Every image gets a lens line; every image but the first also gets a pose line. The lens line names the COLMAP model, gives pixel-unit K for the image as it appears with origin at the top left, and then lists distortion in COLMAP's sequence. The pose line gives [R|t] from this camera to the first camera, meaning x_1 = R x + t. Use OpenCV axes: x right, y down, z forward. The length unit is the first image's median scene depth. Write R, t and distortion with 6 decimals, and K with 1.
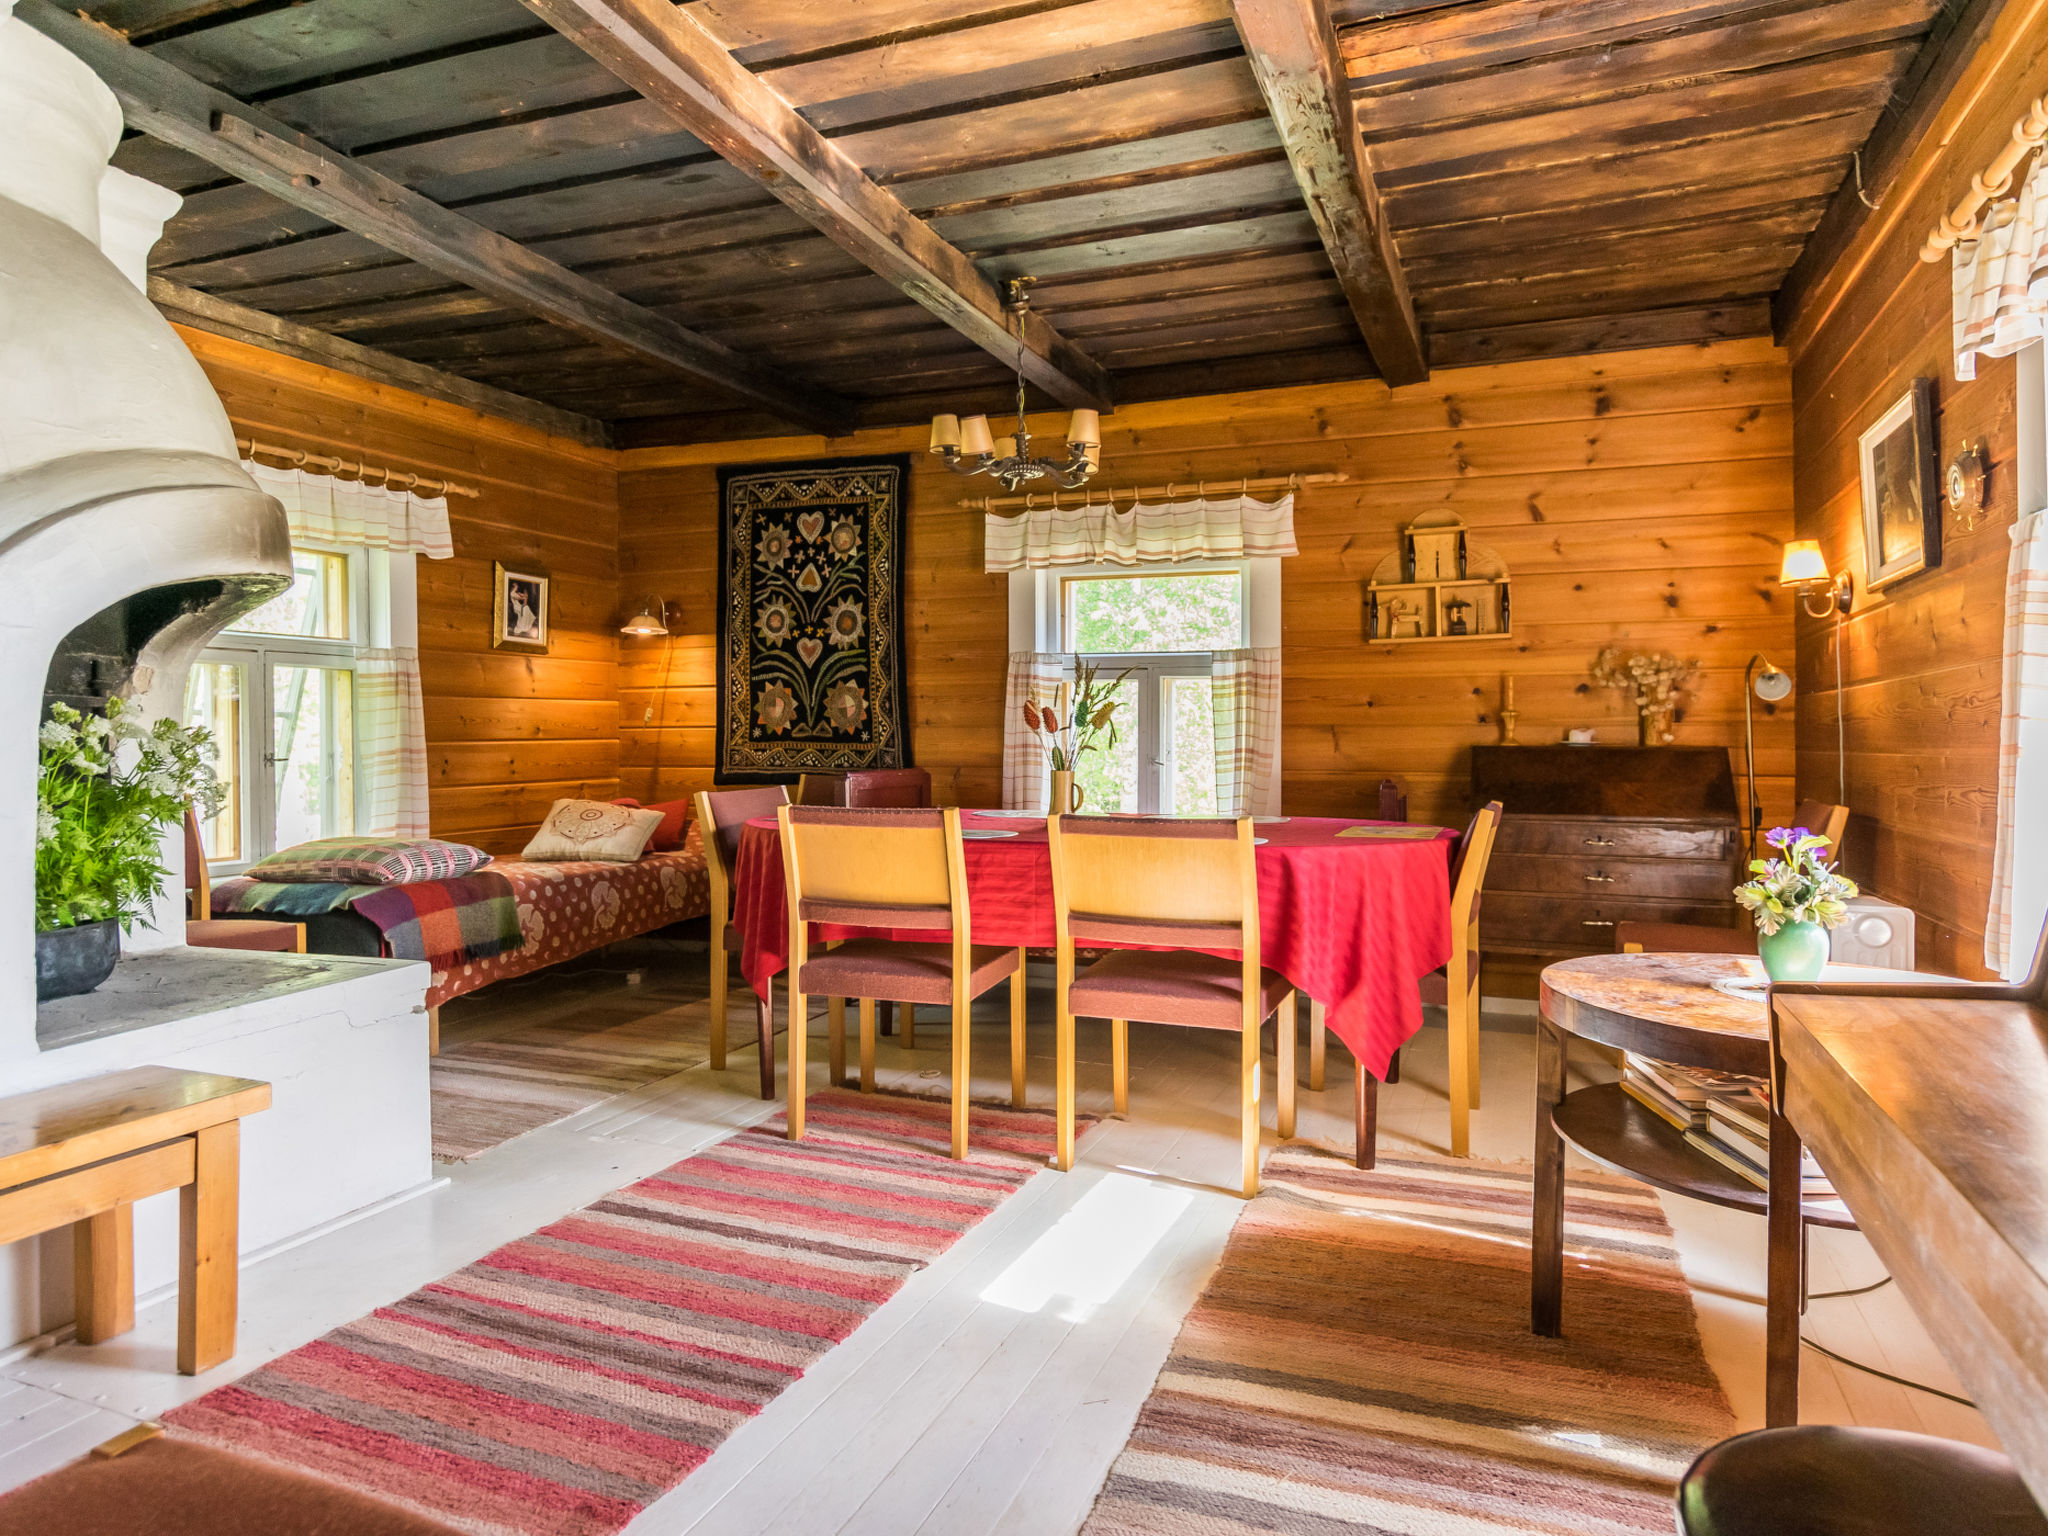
lens RADIAL K [[1302.8, 0, 1026.2], [0, 1302.8, 764.4], [0, 0, 1]] dist [-0.002336, -0.001236]
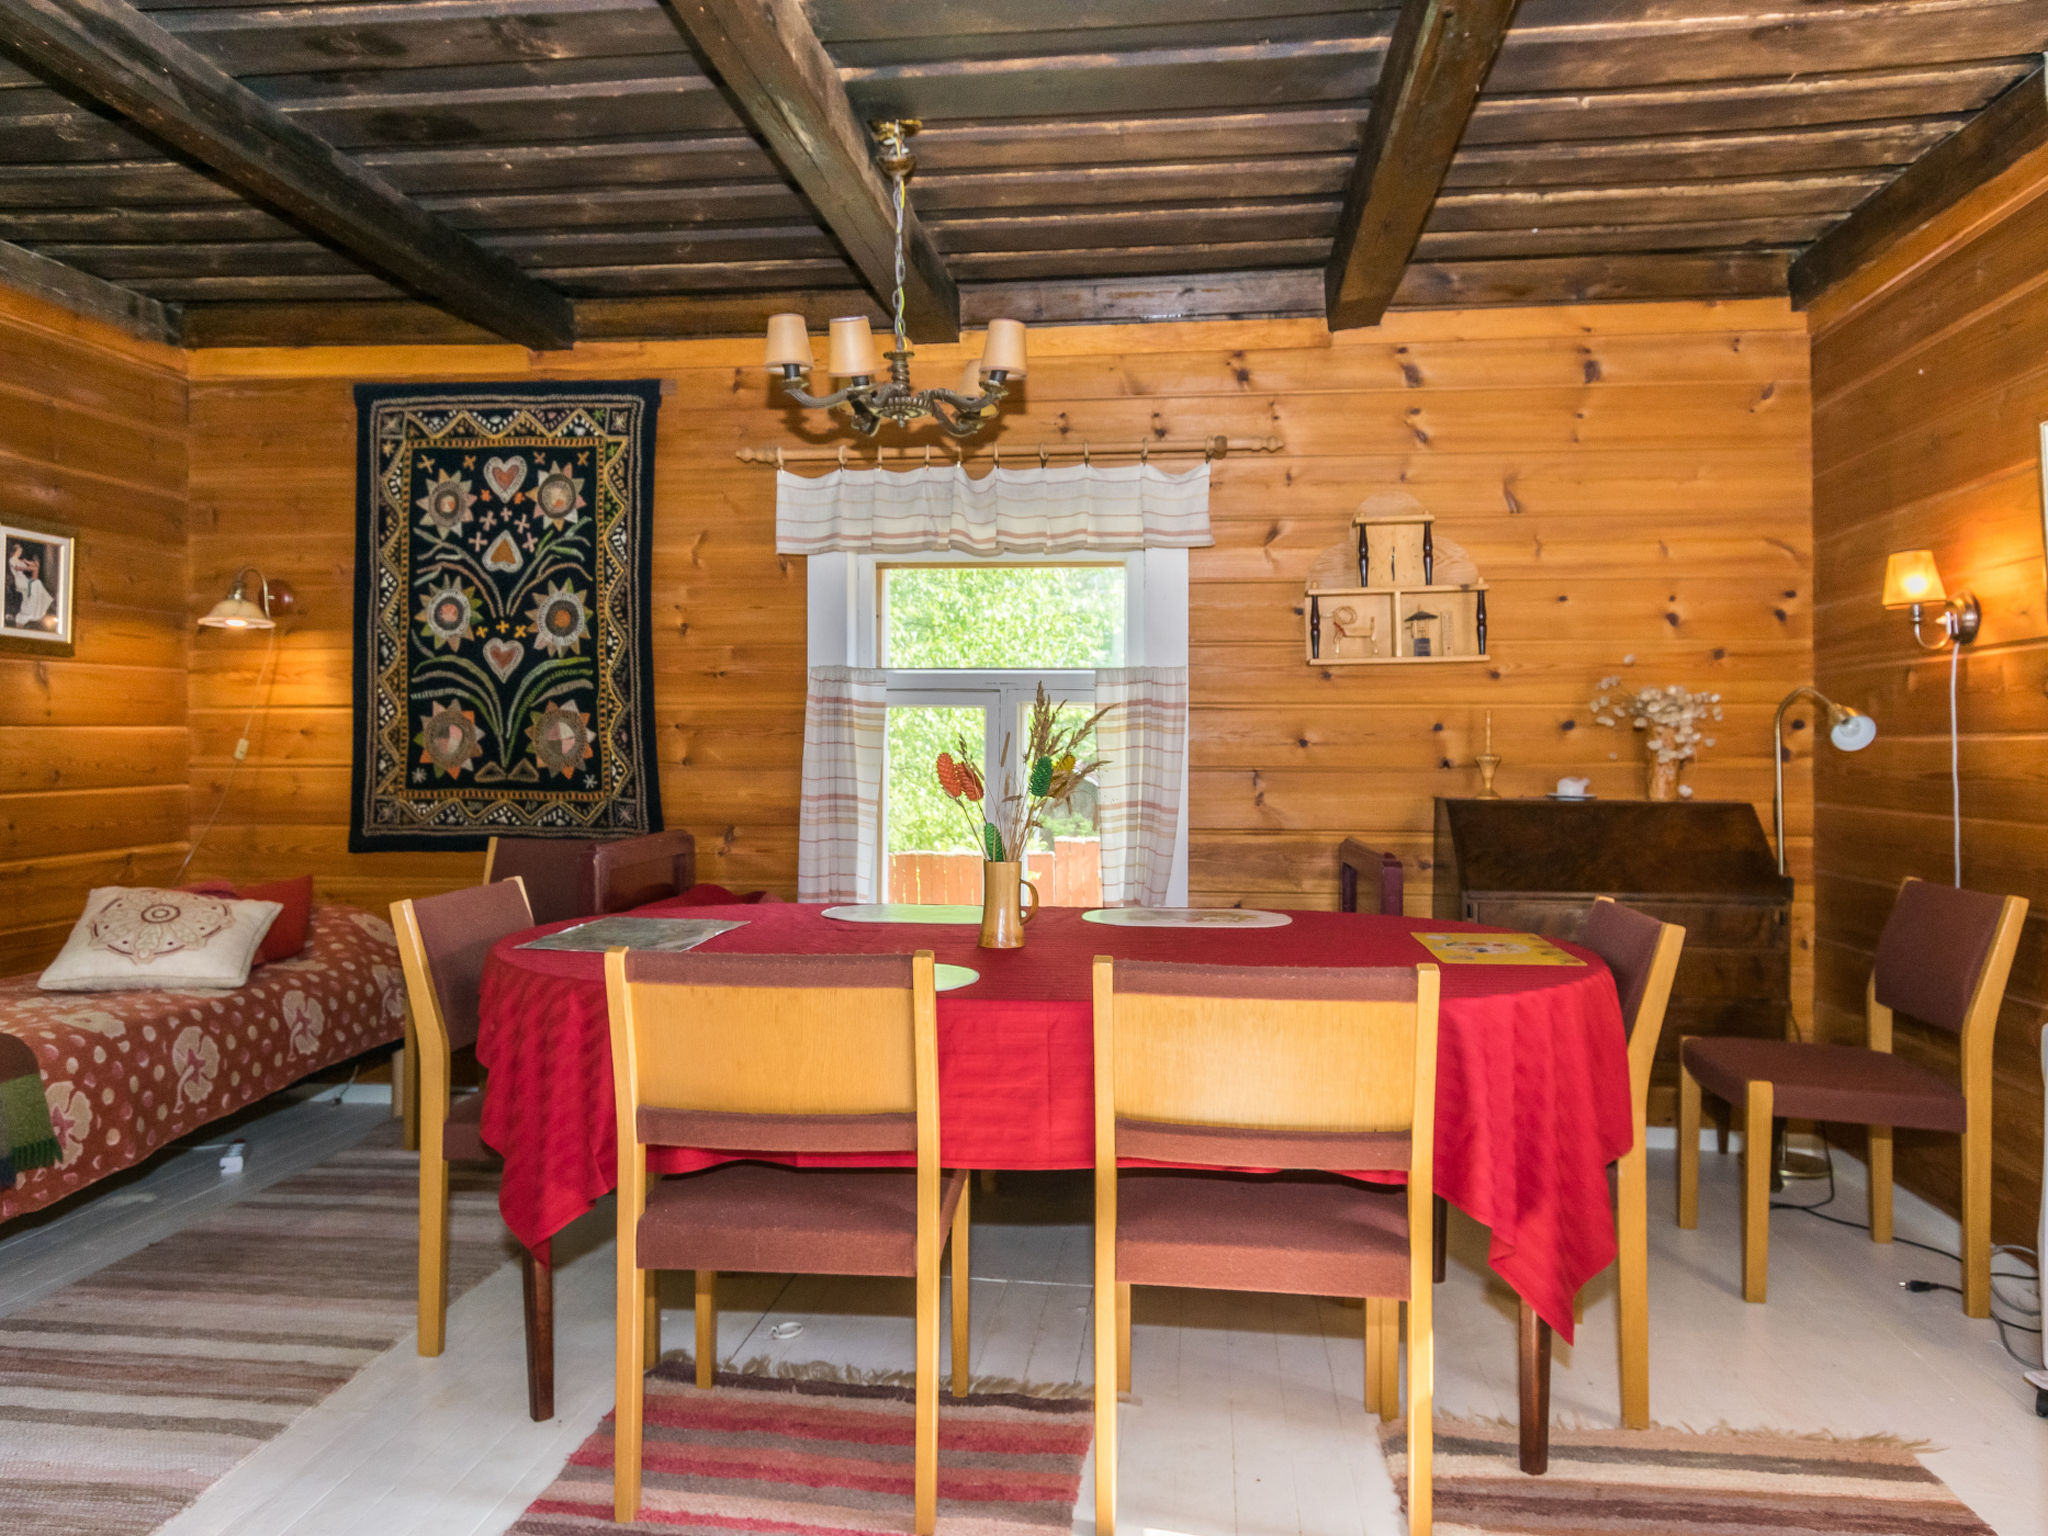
lens RADIAL K [[1467.4, 0, 1018.9], [0, 1467.4, 756.1], [0, 0, 1]] dist [0.006244, -0.000222]
pose [[0.967135, -0.001835, 0.254255, -0.104411], [0.003934, 0.999962, -0.007749, -0.029057], [-0.254231, 0.008494, 0.967106, 0.186870]]
